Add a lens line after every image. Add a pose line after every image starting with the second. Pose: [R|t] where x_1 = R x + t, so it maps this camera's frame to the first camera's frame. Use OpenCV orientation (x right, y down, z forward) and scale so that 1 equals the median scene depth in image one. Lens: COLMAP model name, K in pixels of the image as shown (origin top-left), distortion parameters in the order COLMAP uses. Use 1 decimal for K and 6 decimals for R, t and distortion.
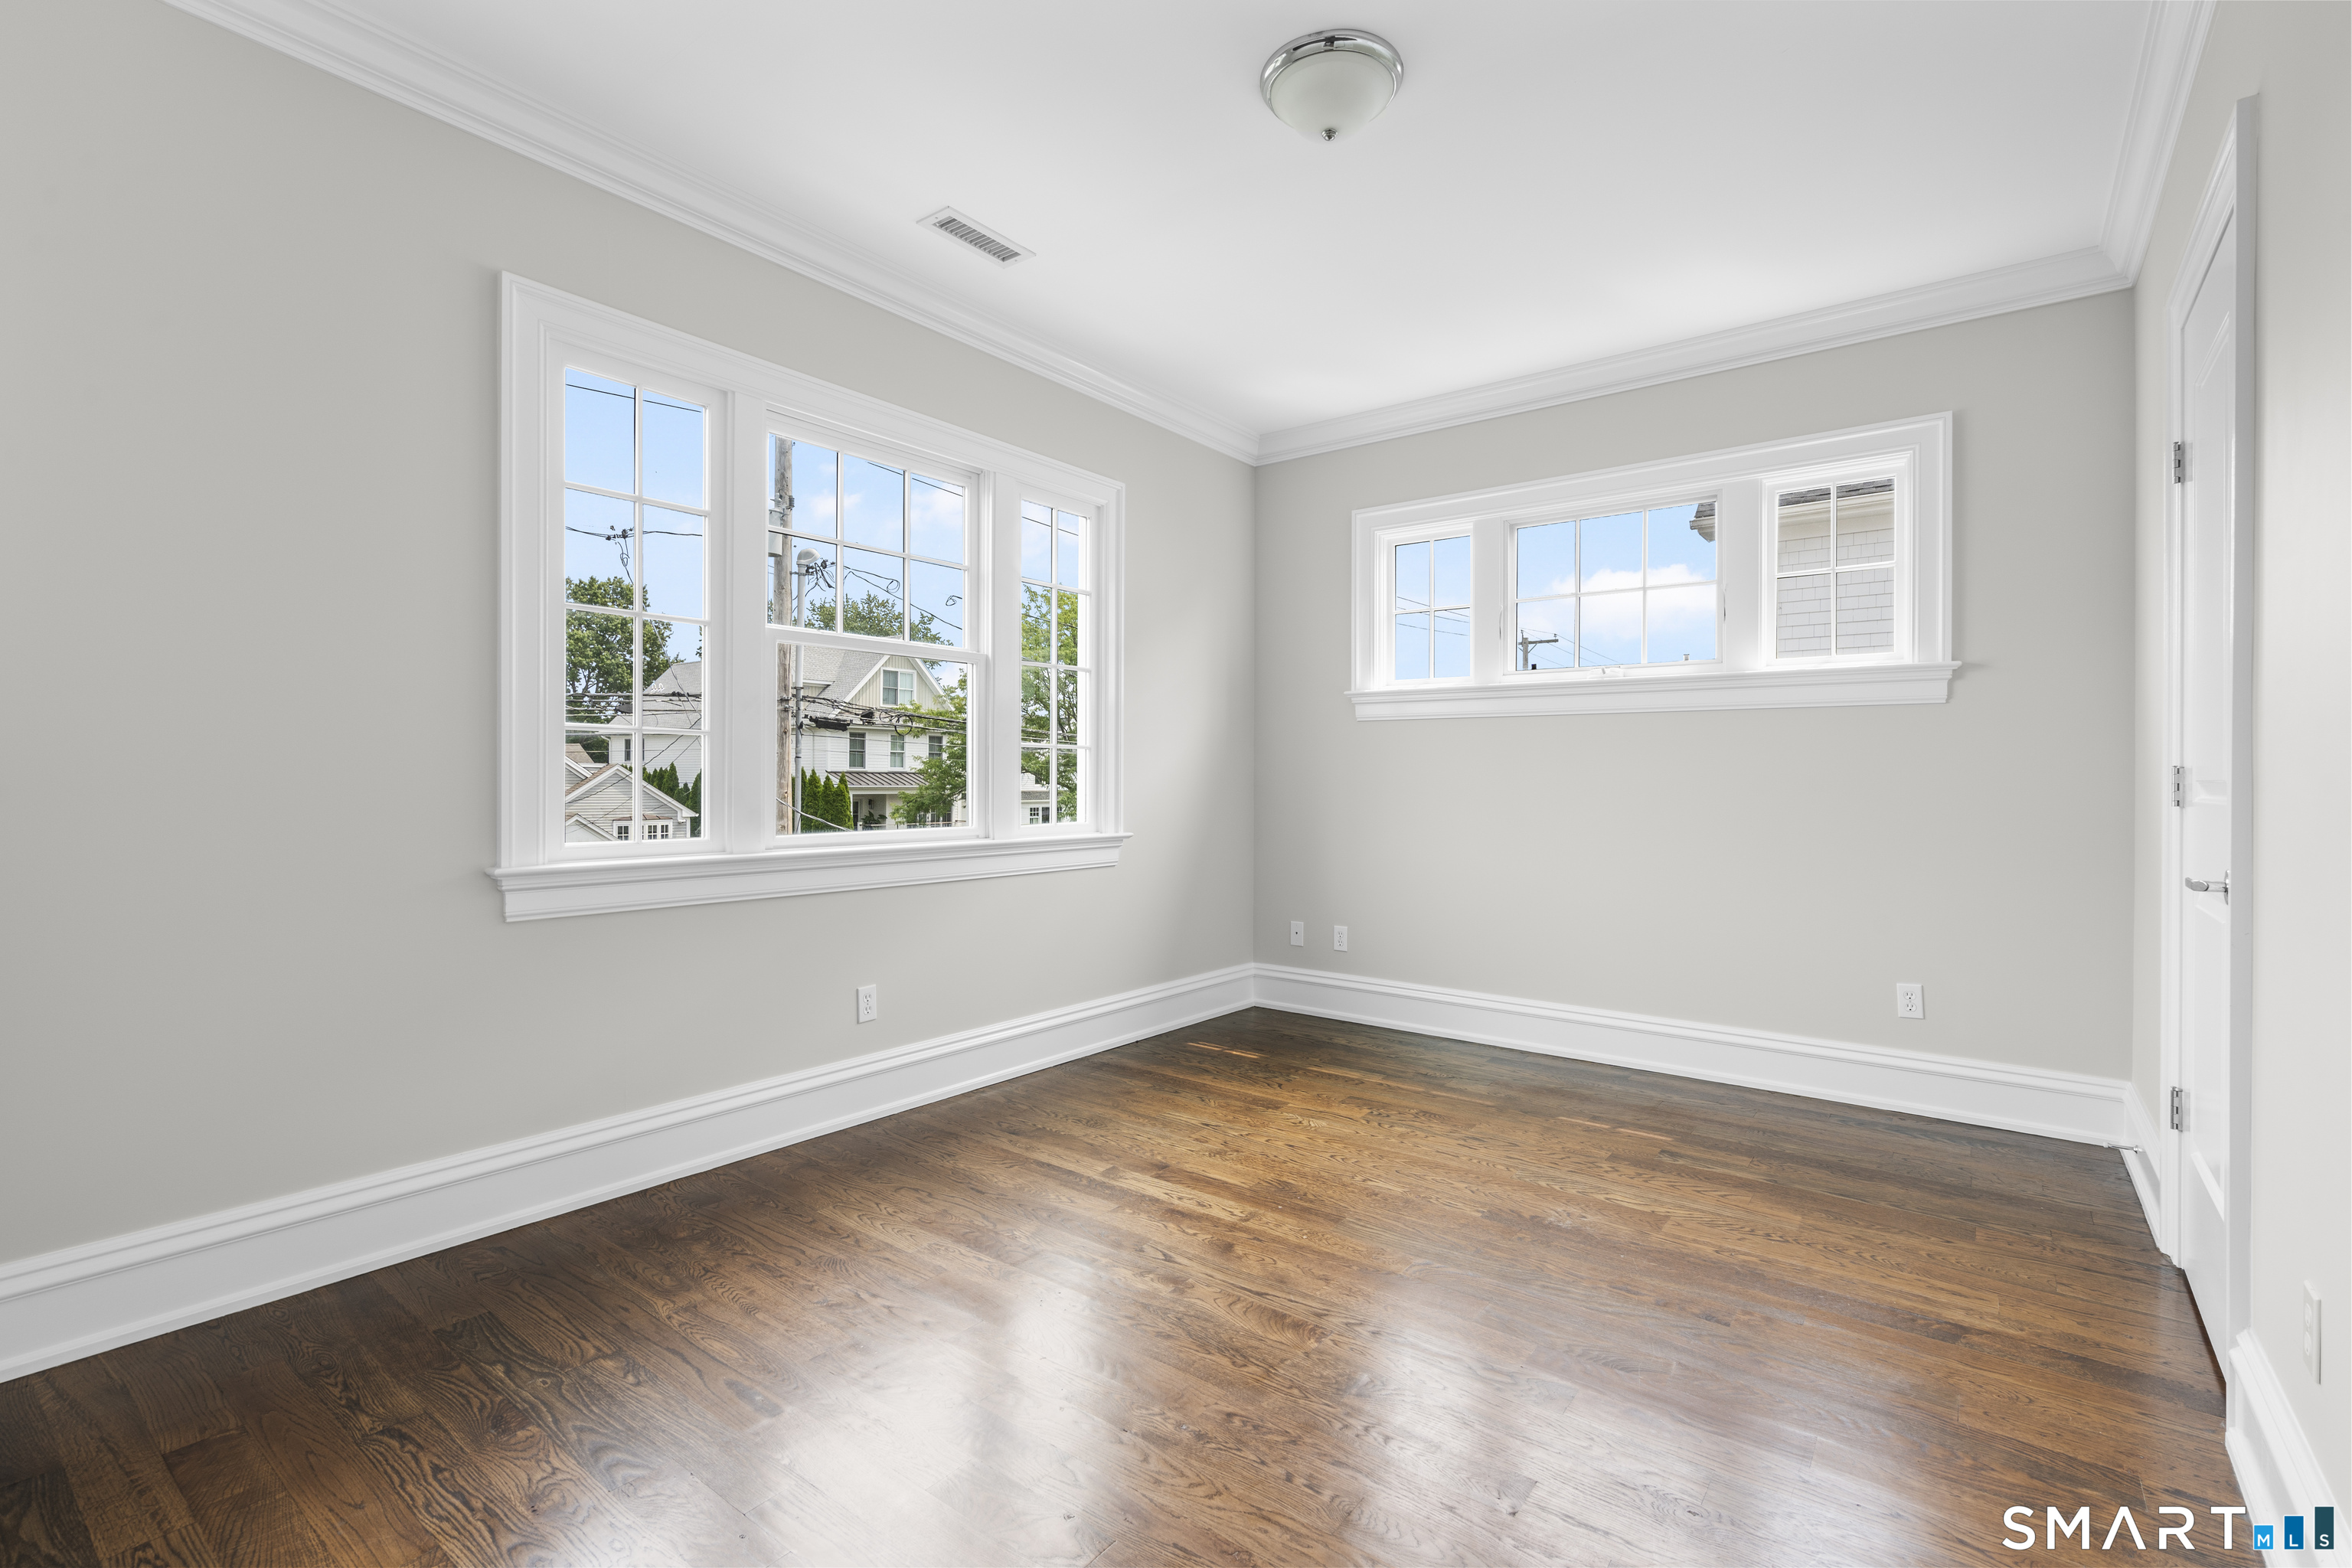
lens RADIAL K [[1051.8, 0, 1176.7], [0, 1051.8, 780.9], [0, 0, 1]] dist [-0.002314, 0.000936]
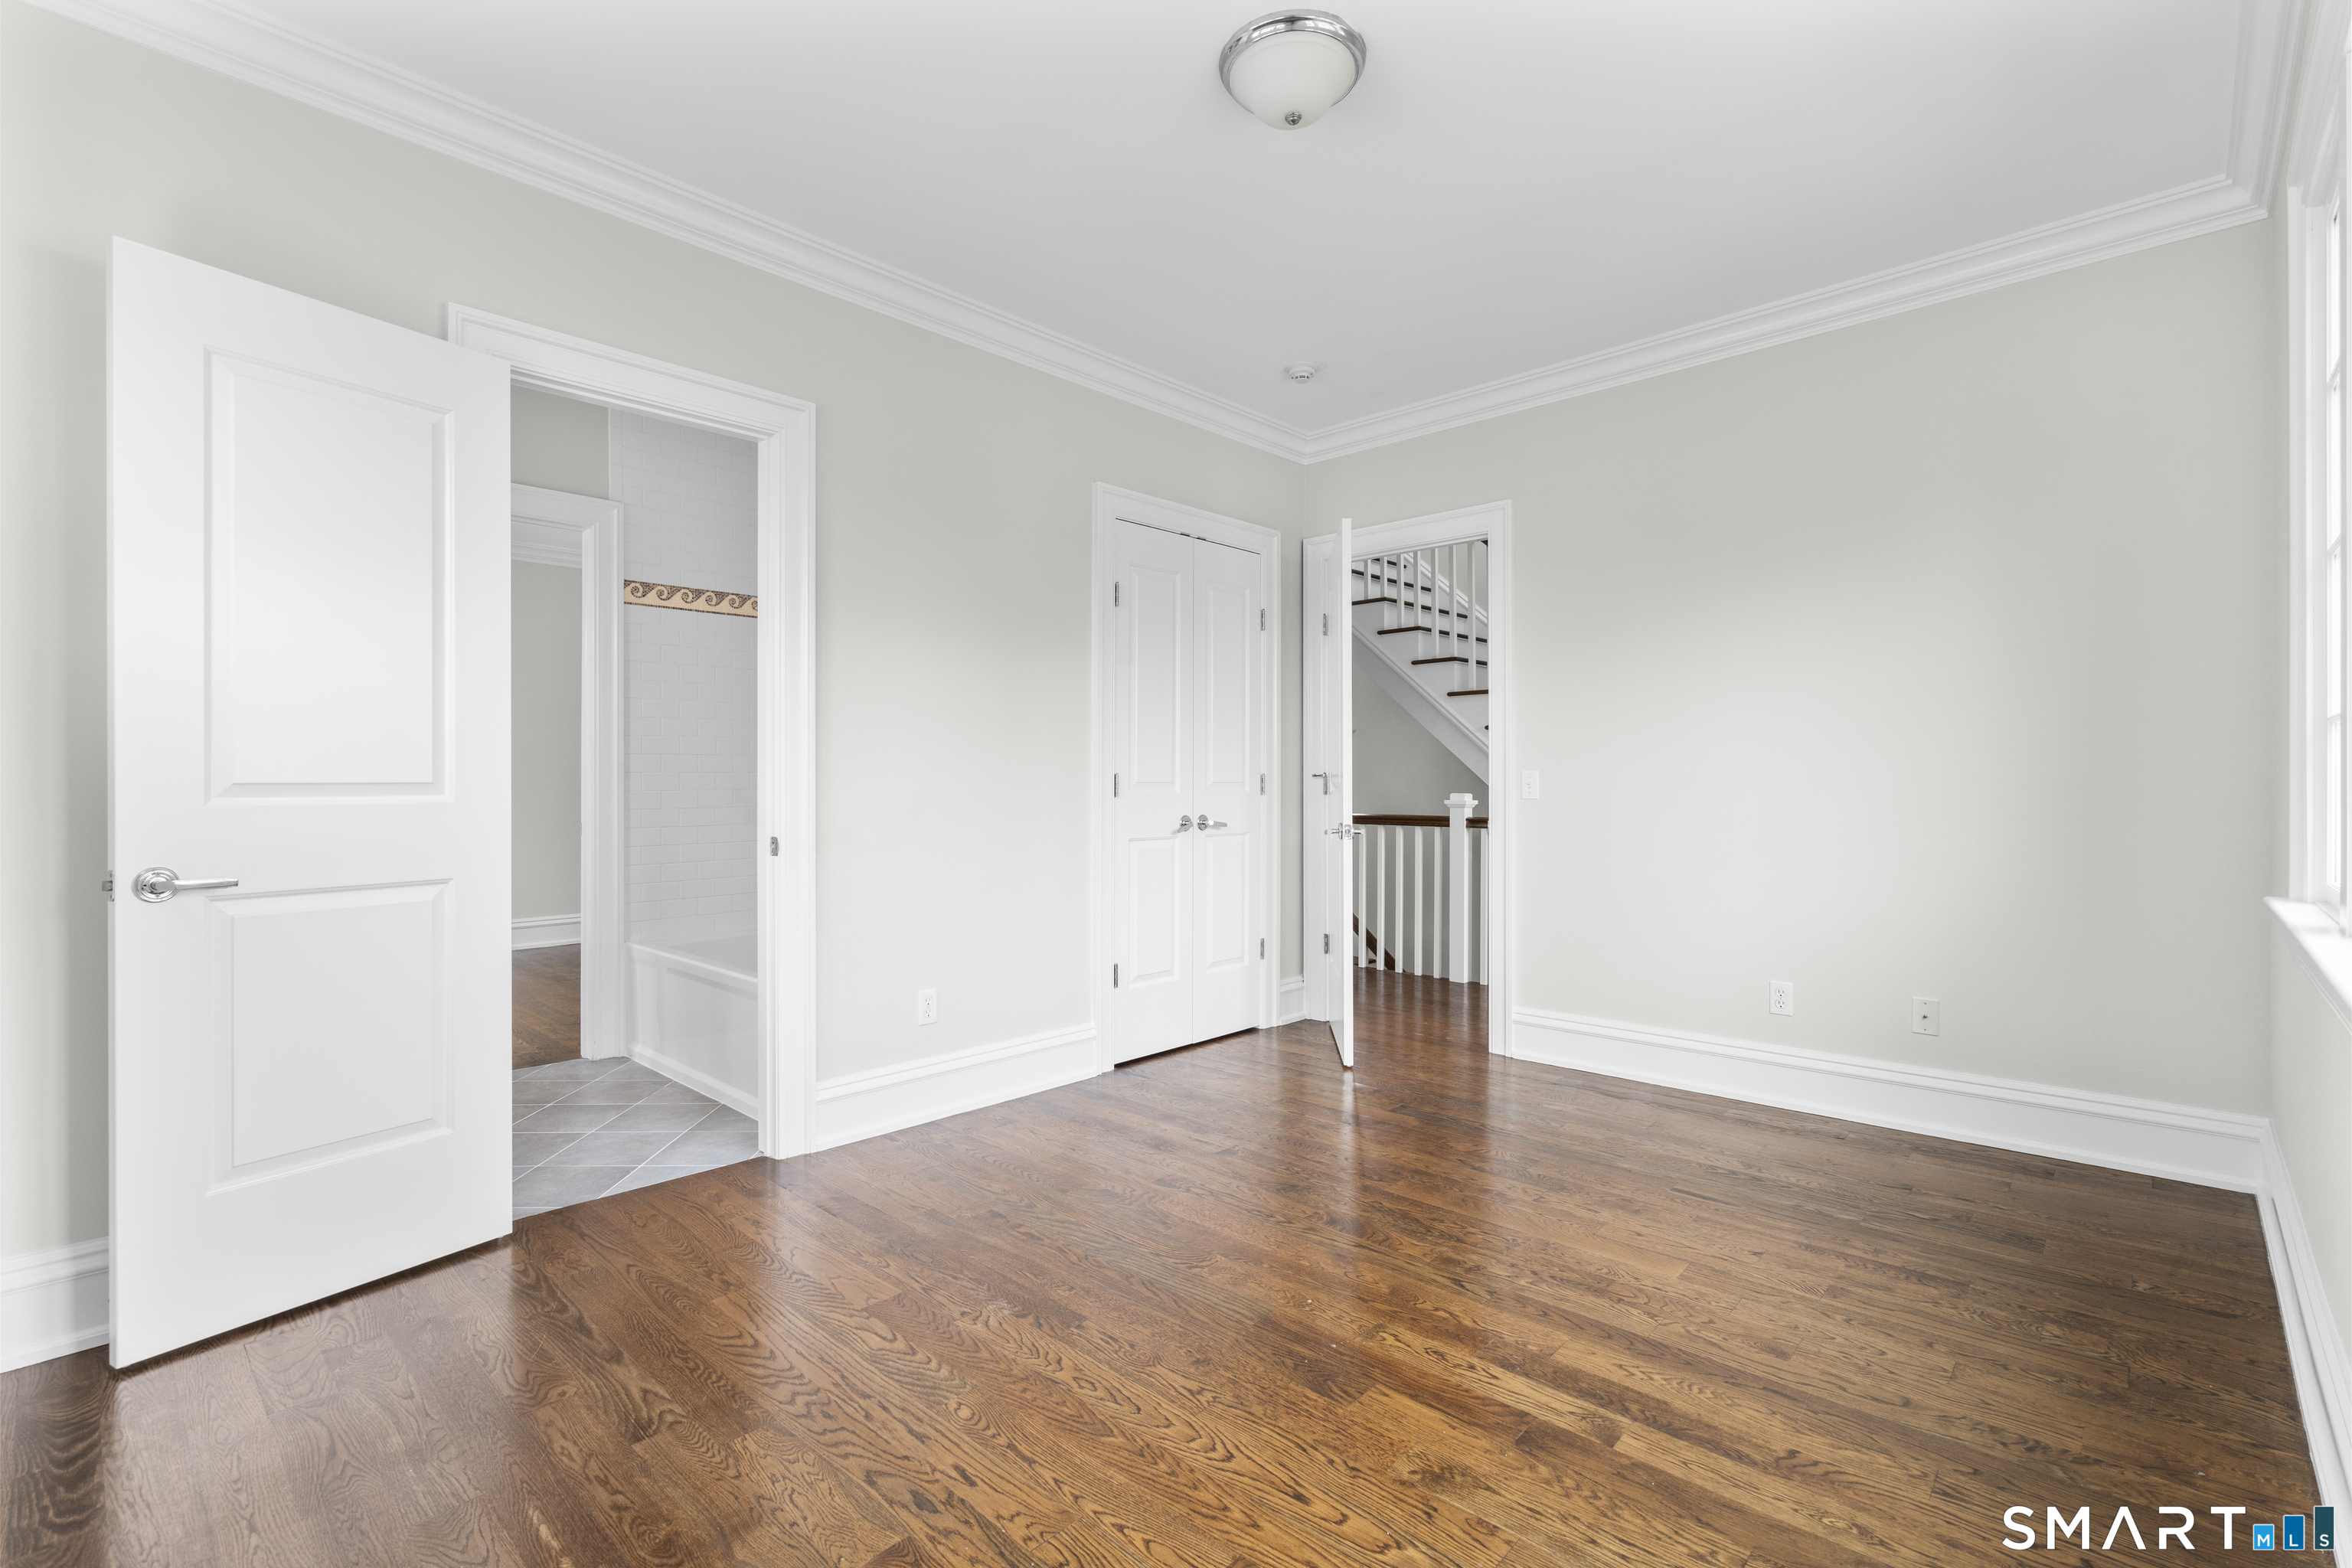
lens RADIAL K [[1051.8, 0, 1175.7], [0, 1051.8, 783.4], [0, 0, 1]] dist [-0.002314, 0.000936]
pose [[-0.995192, -0.007106, 0.097684, 0.138571], [-0.006752, 0.999969, 0.003955, -0.005575], [-0.097709, 0.003276, -0.995210, 1.740358]]
